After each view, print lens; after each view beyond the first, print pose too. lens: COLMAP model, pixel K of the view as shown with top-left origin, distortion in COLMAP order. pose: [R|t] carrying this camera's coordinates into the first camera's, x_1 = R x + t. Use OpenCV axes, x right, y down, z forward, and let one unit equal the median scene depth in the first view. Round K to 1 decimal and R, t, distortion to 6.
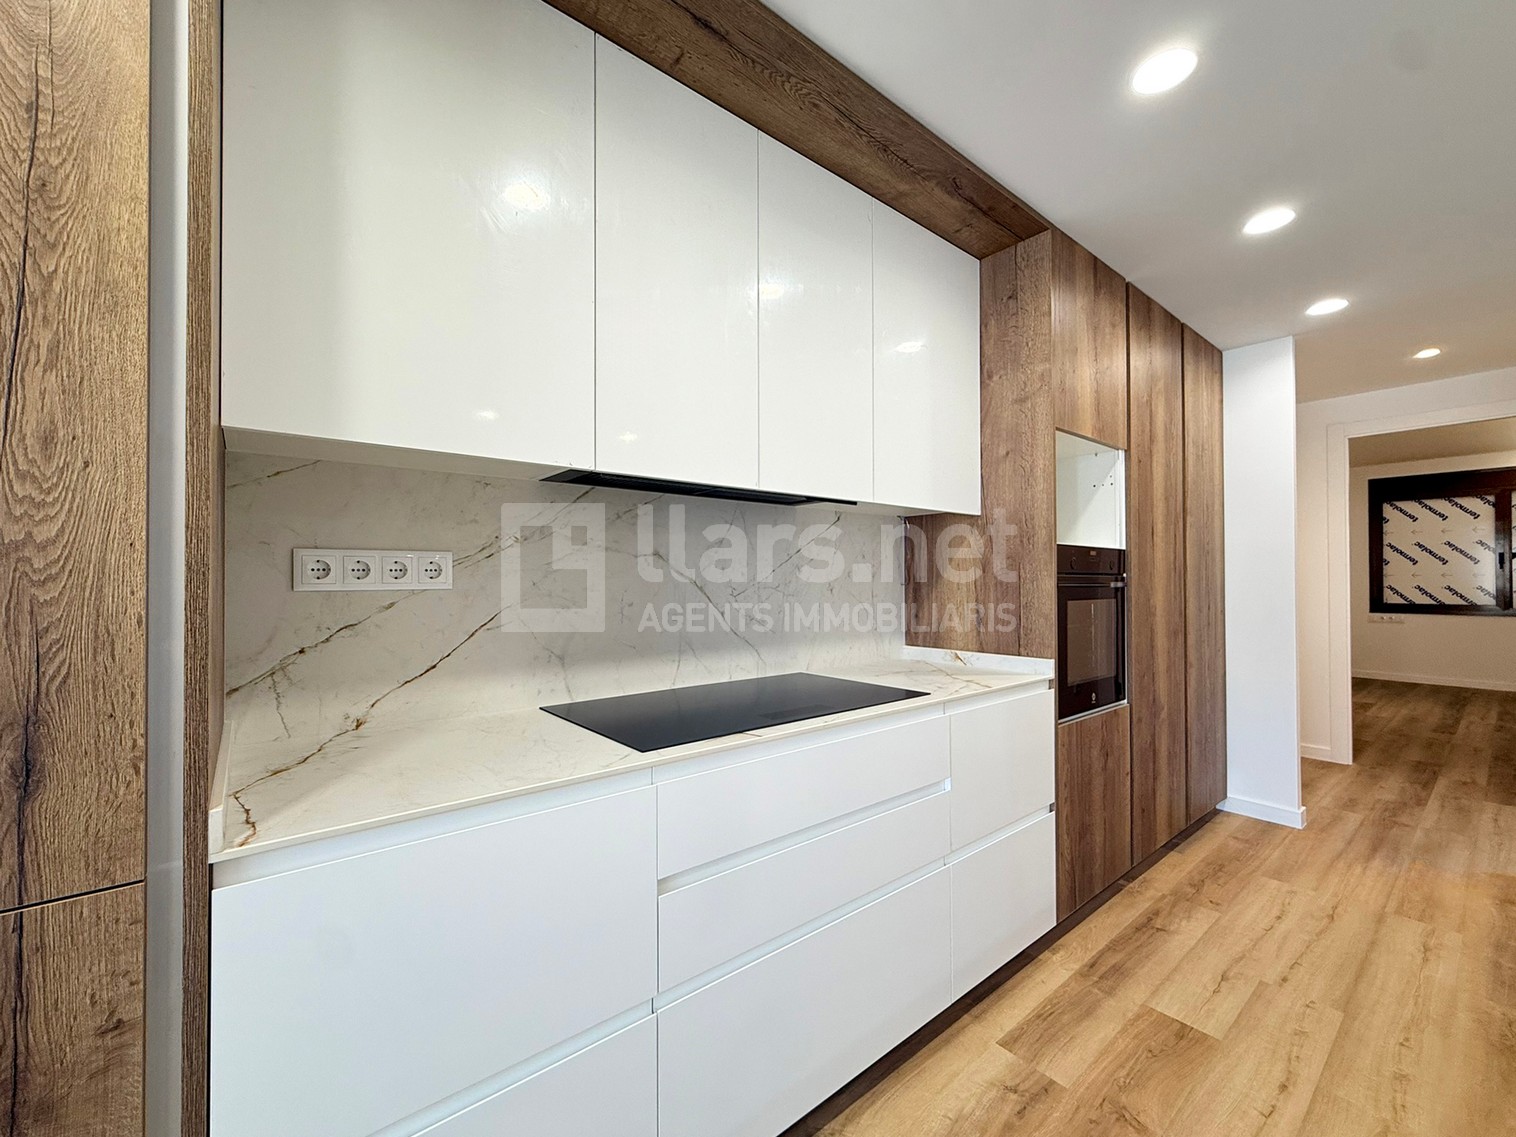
lens RADIAL K [[622.9, 0, 728.6], [0, 622.9, 576.5], [0, 0, 1]] dist [-0.003153, -0.000121]
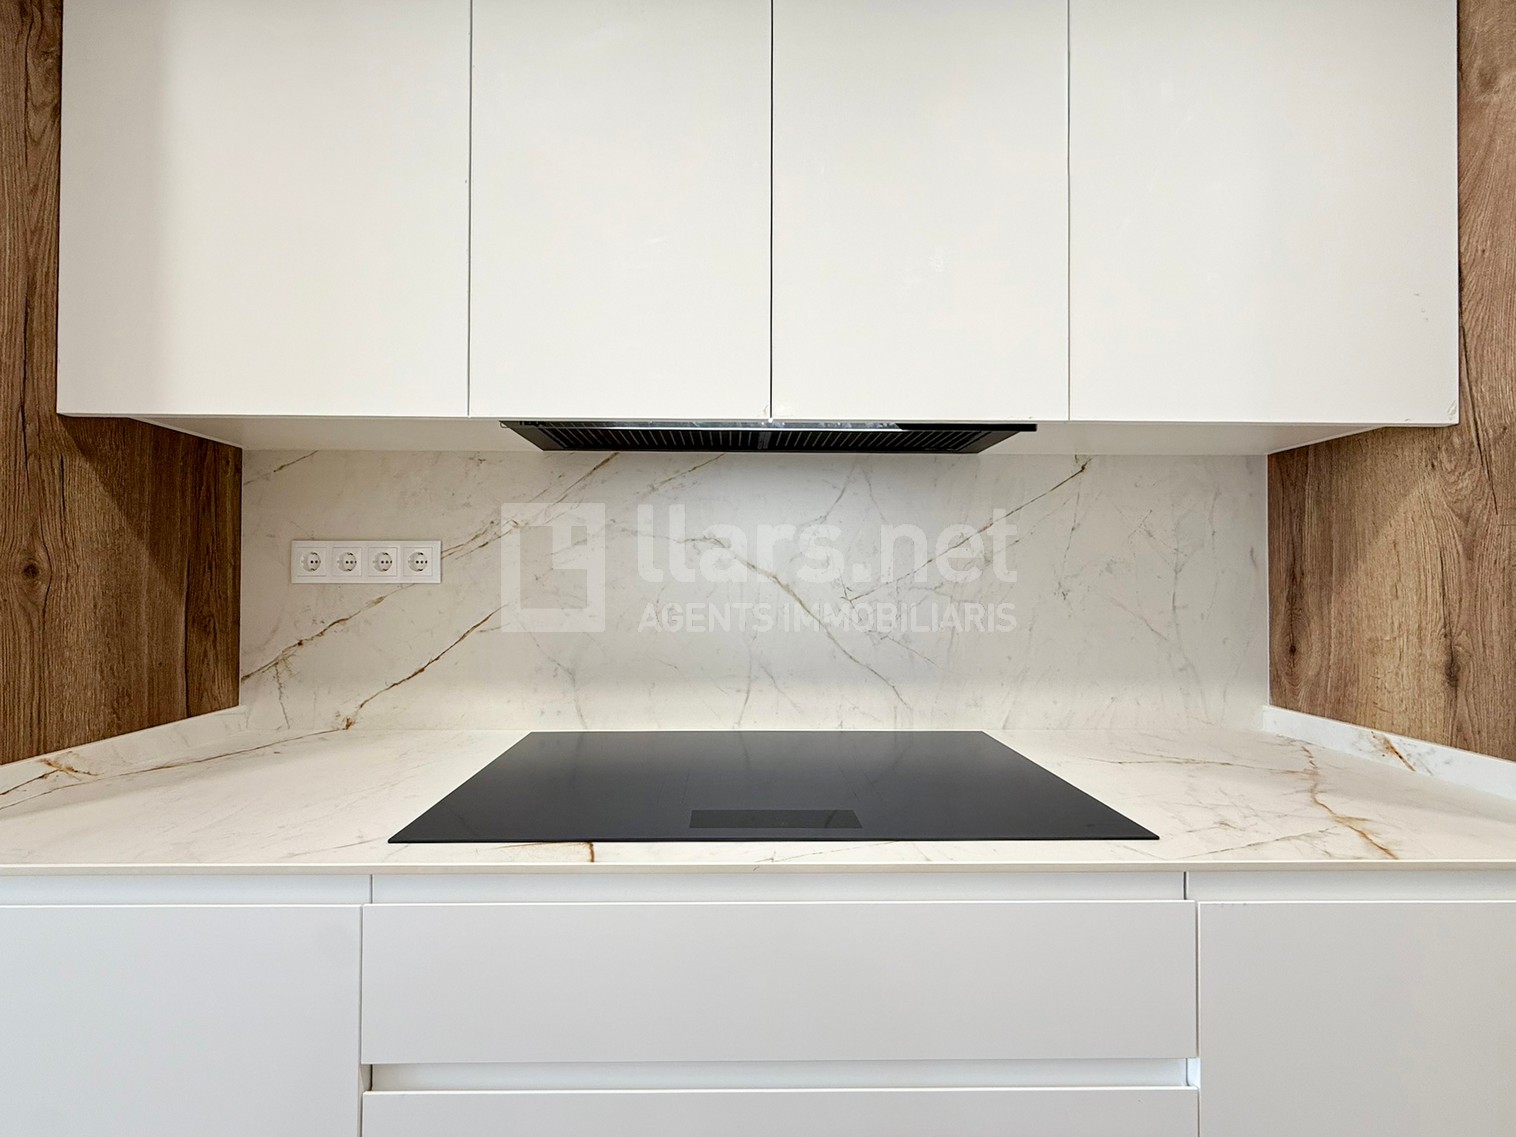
lens RADIAL K [[622.9, 0, 730.1], [0, 622.9, 574.6], [0, 0, 1]] dist [-0.003153, -0.000121]
pose [[0.791429, 0.003153, -0.611253, 0.281077], [-0.000755, 0.999991, 0.004180, 0.002830], [0.611261, -0.002847, 0.791424, 0.377134]]
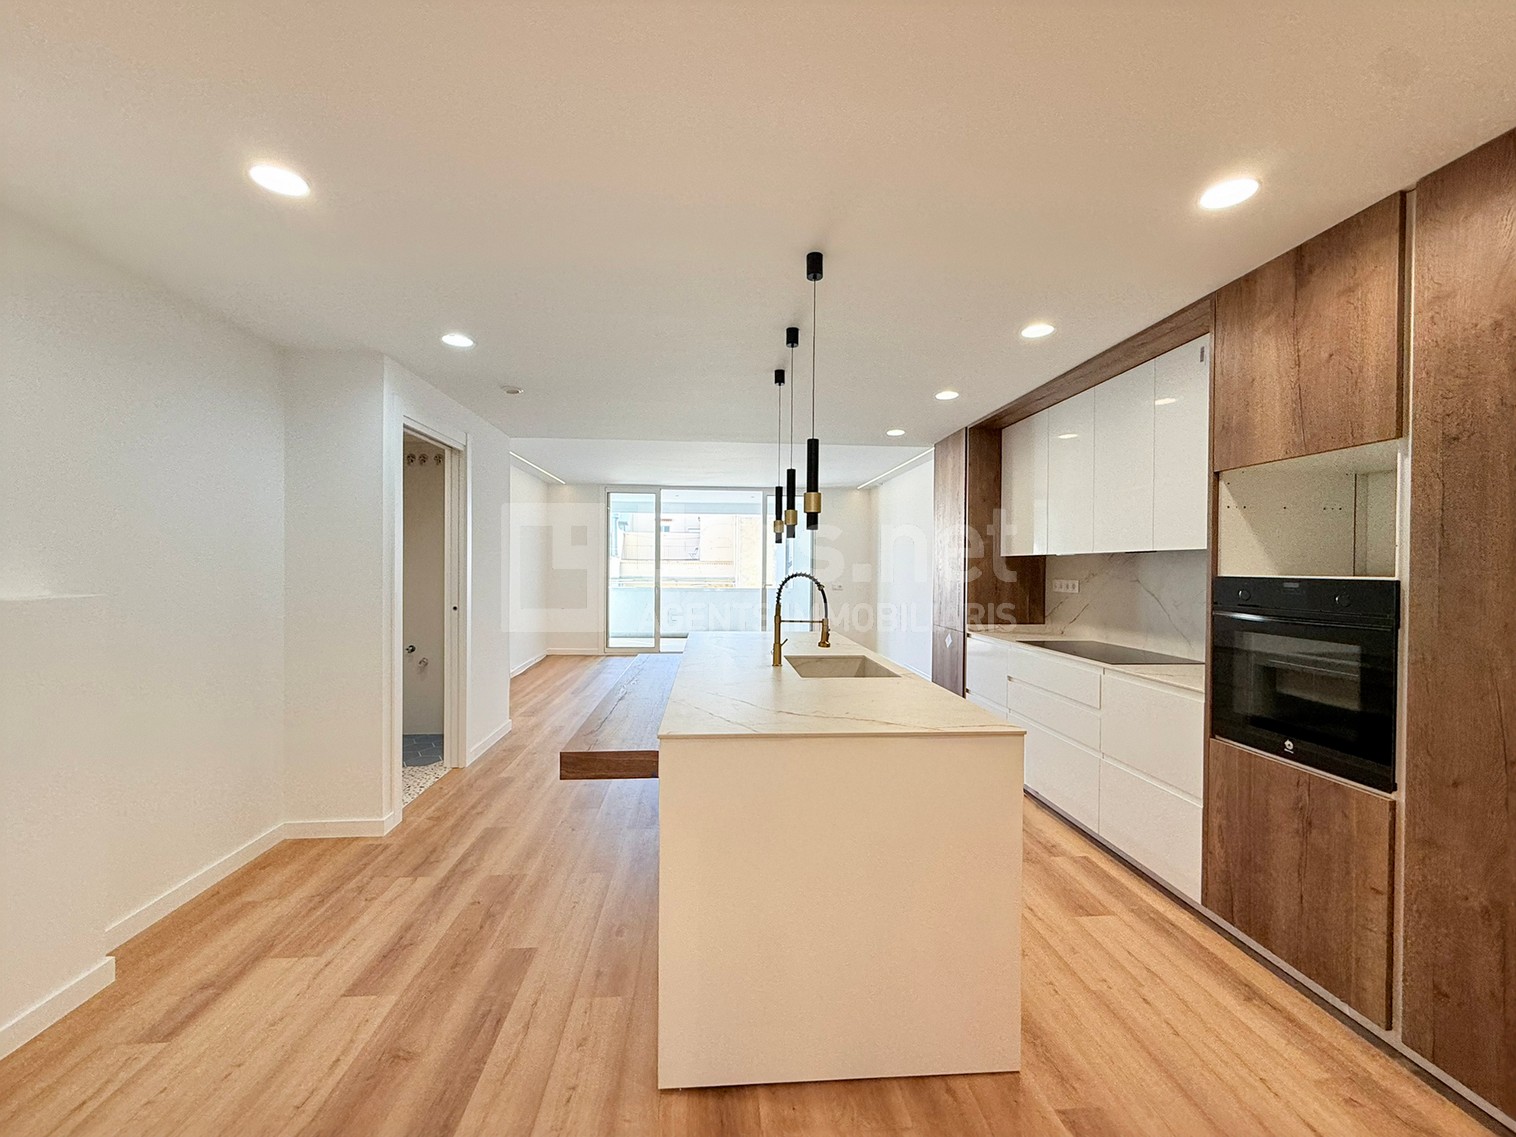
lens RADIAL K [[622.9, 0, 774.9], [0, 622.9, 569.6], [0, 0, 1]] dist [-0.003153, -0.000121]
pose [[-0.532613, 0.002042, -0.846357, 1.864056], [0.001457, 0.999998, 0.001496, -0.064273], [0.846358, -0.000437, -0.532614, 0.912828]]
